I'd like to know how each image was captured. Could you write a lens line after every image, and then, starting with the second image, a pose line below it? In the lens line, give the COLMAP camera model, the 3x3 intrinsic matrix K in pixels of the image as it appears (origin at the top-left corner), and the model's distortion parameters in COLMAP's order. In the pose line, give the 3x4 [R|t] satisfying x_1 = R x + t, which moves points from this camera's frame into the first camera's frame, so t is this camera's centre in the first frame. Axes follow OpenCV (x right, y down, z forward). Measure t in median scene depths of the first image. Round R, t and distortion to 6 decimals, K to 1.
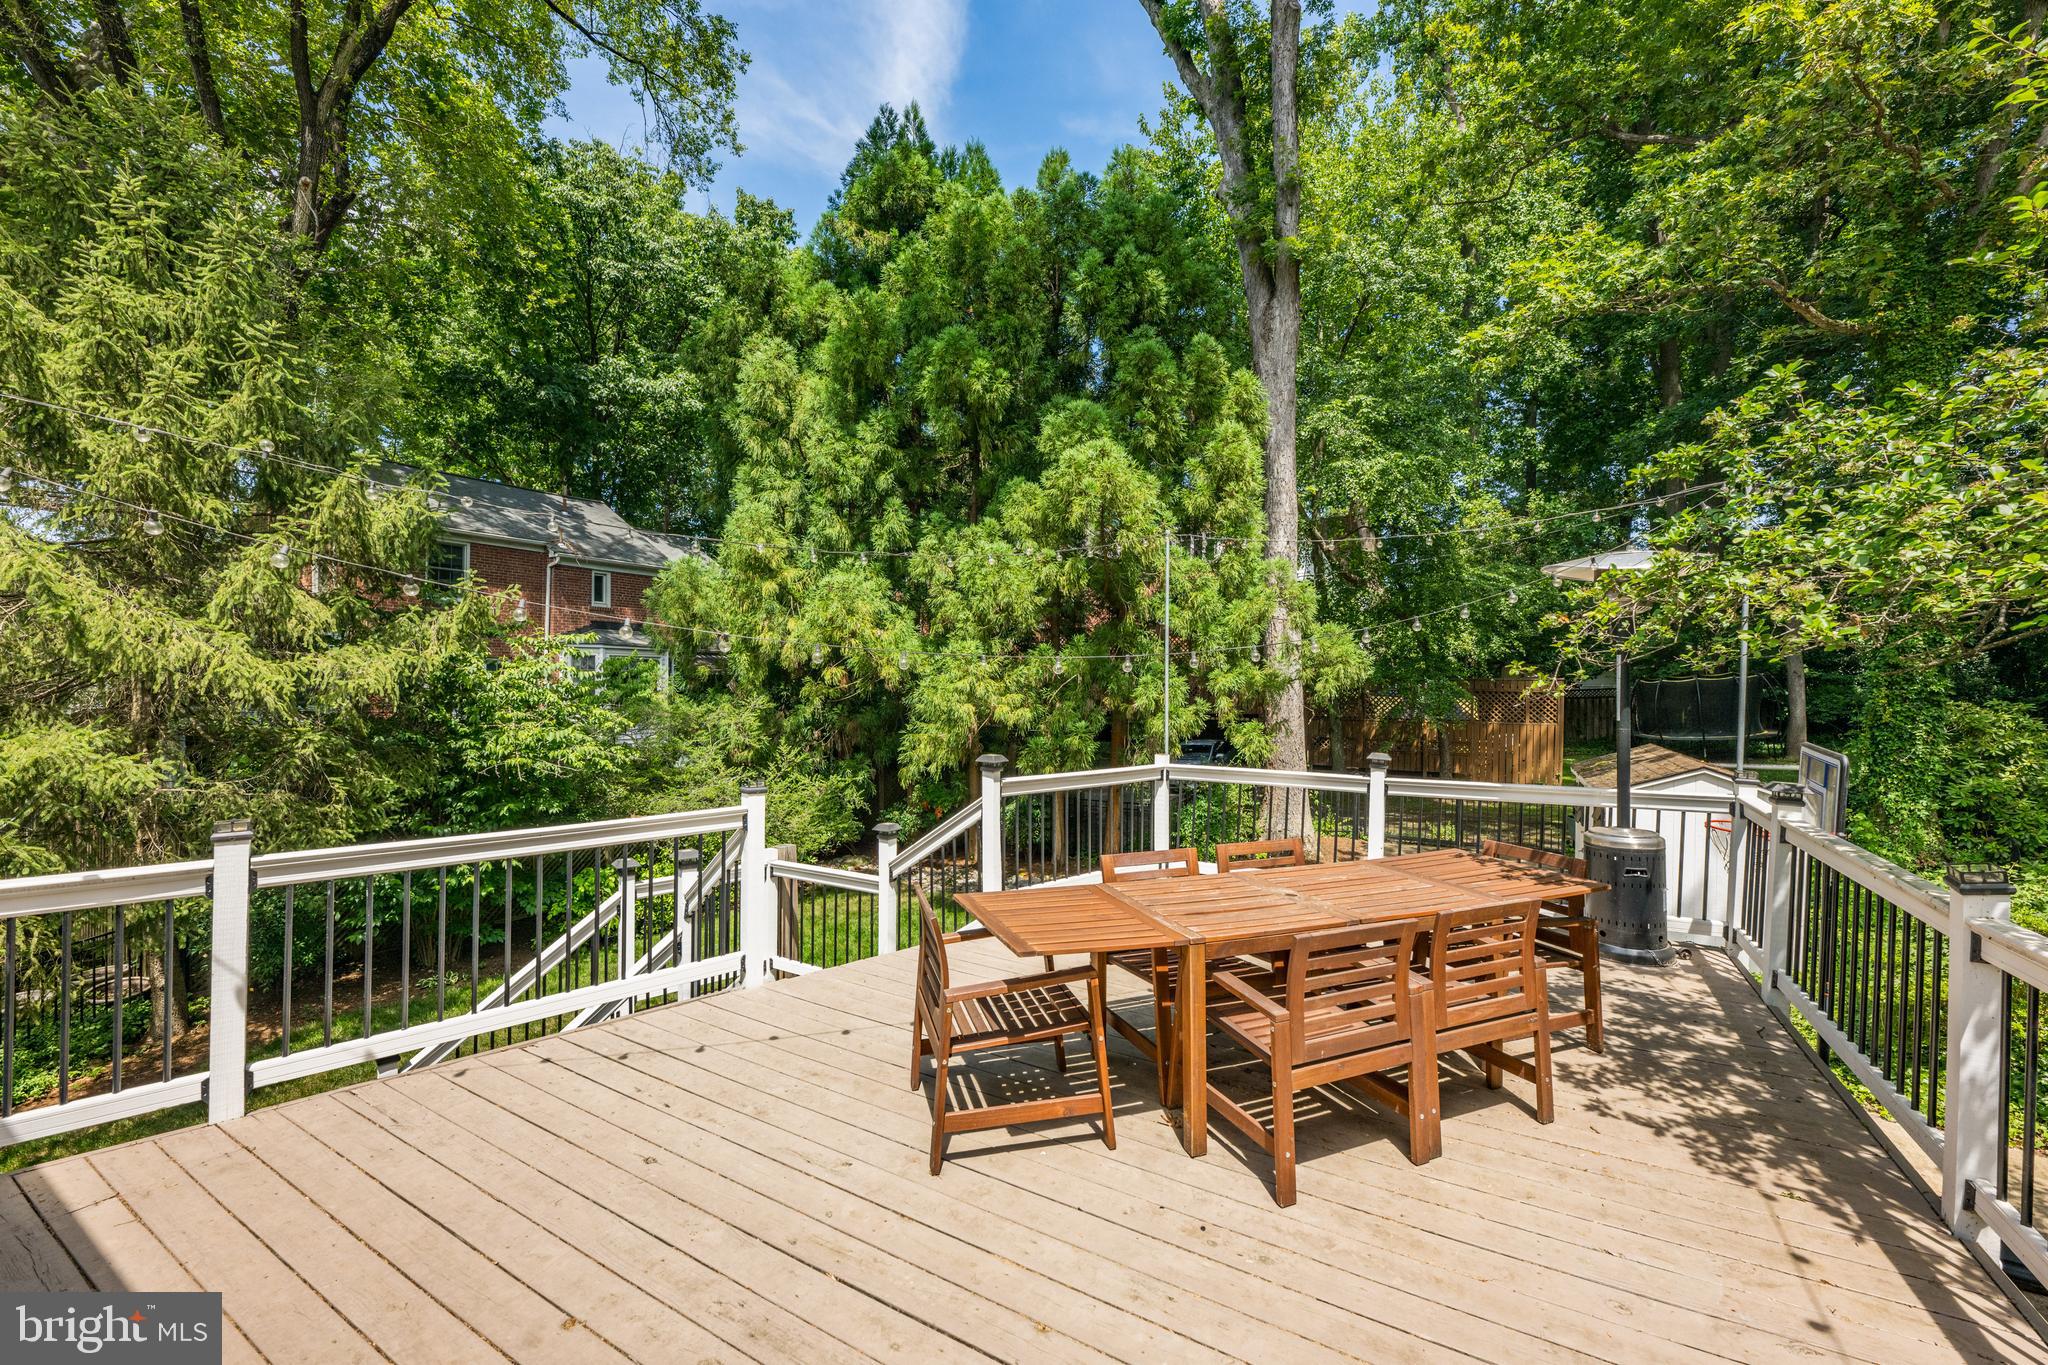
lens RADIAL K [[791.4, 0, 1036.3], [0, 791.4, 688.1], [0, 0, 1]] dist [-0.006167, 0.000077]
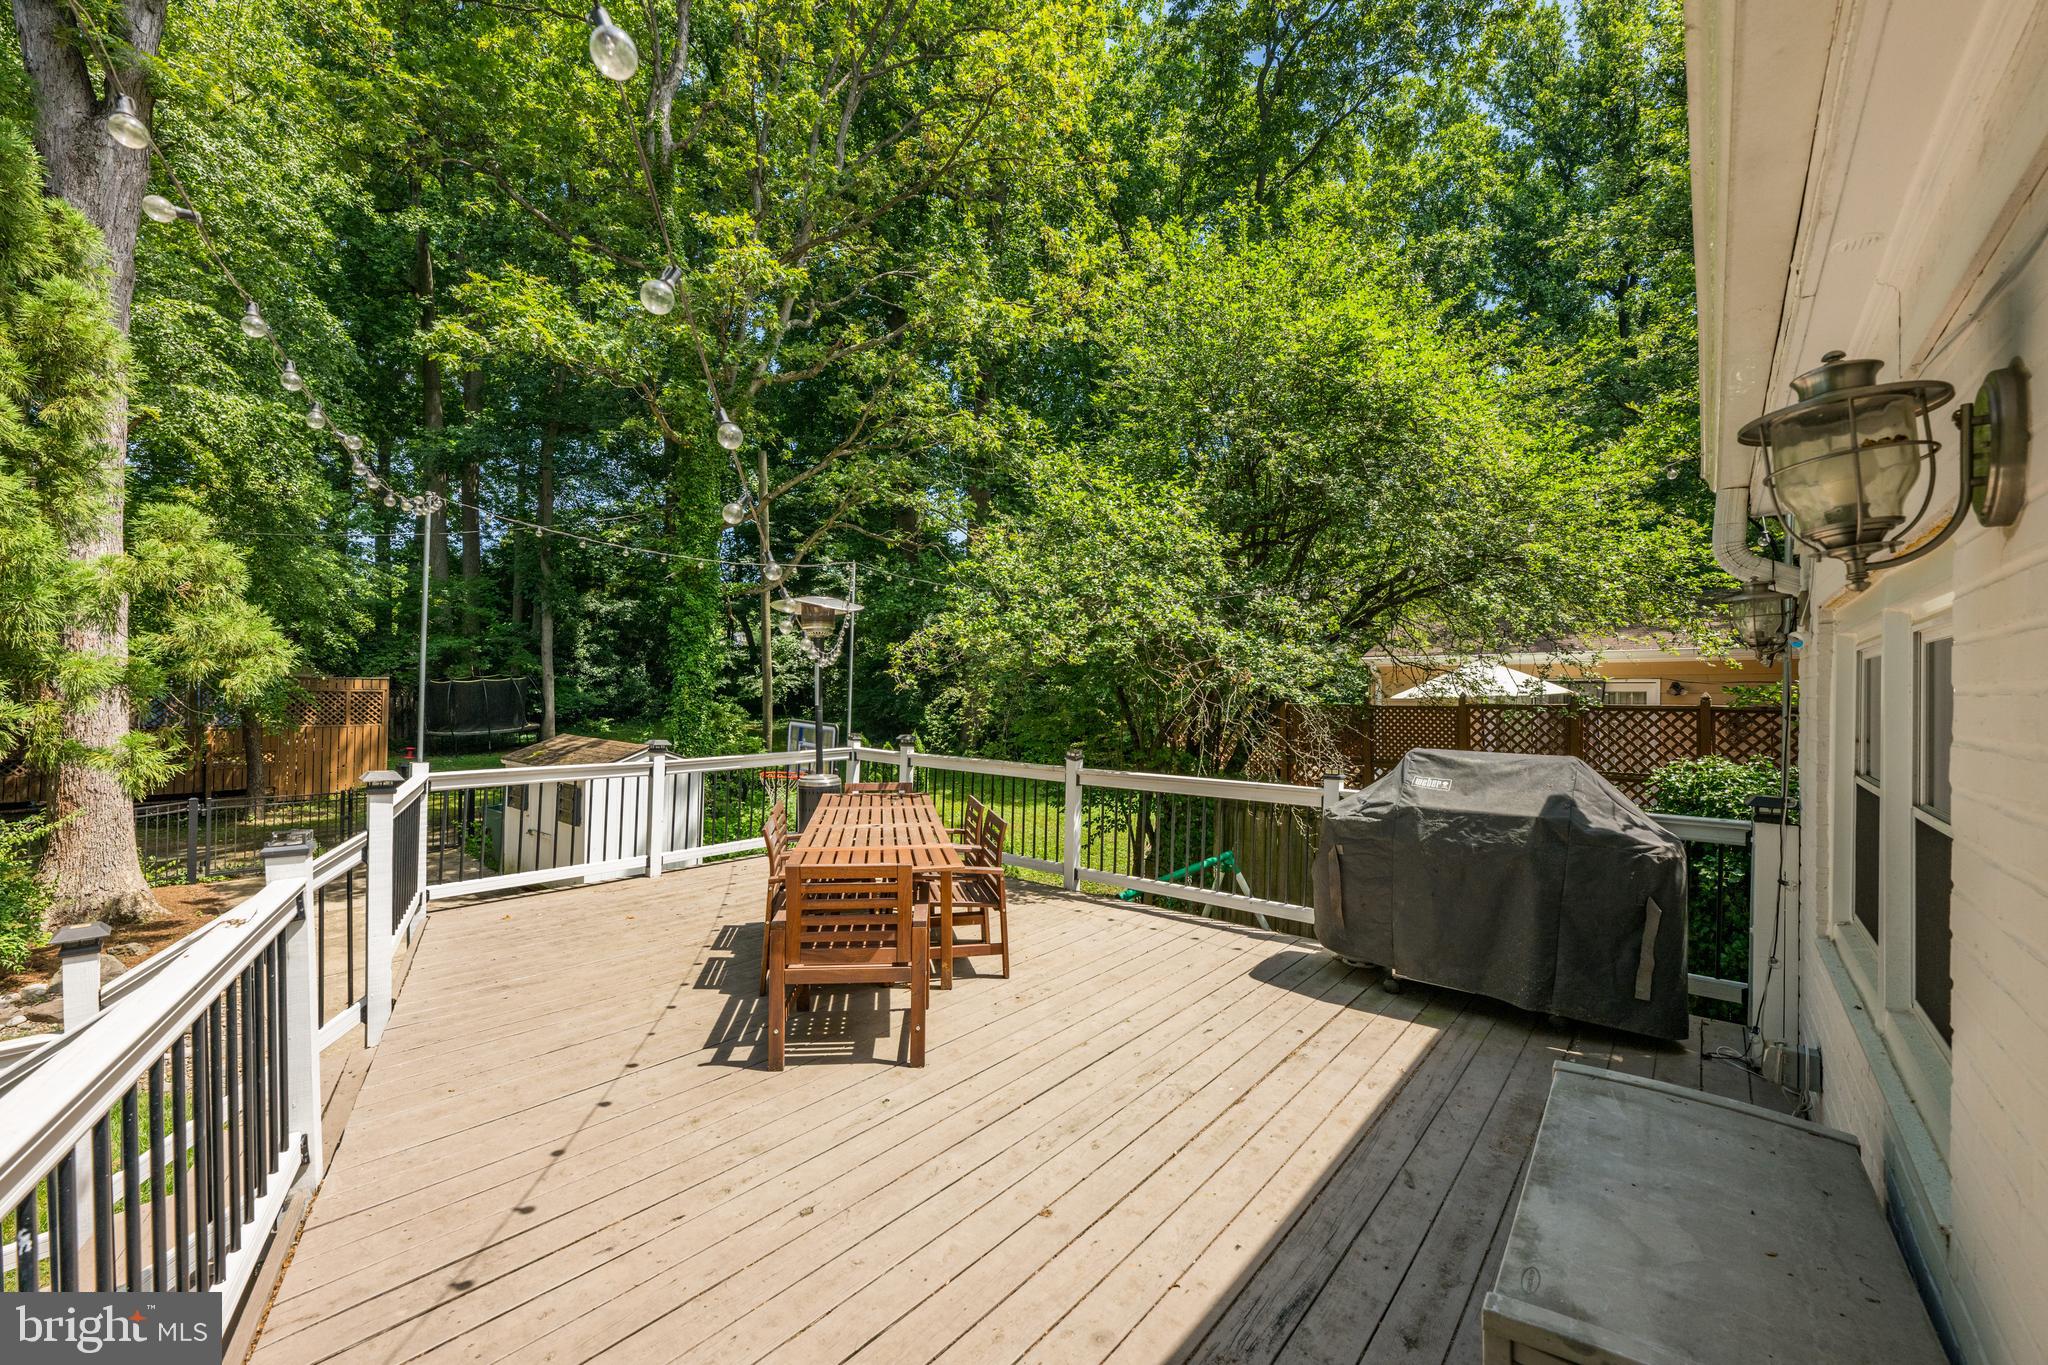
lens RADIAL K [[791.4, 0, 1036.3], [0, 791.4, 688.1], [0, 0, 1]] dist [-0.006167, 0.000077]
pose [[0.185996, -0.003094, 0.982546, -1.256722], [0.003170, 0.999992, 0.002549, 0.028374], [-0.982545, 0.002641, 0.186004, 0.581410]]
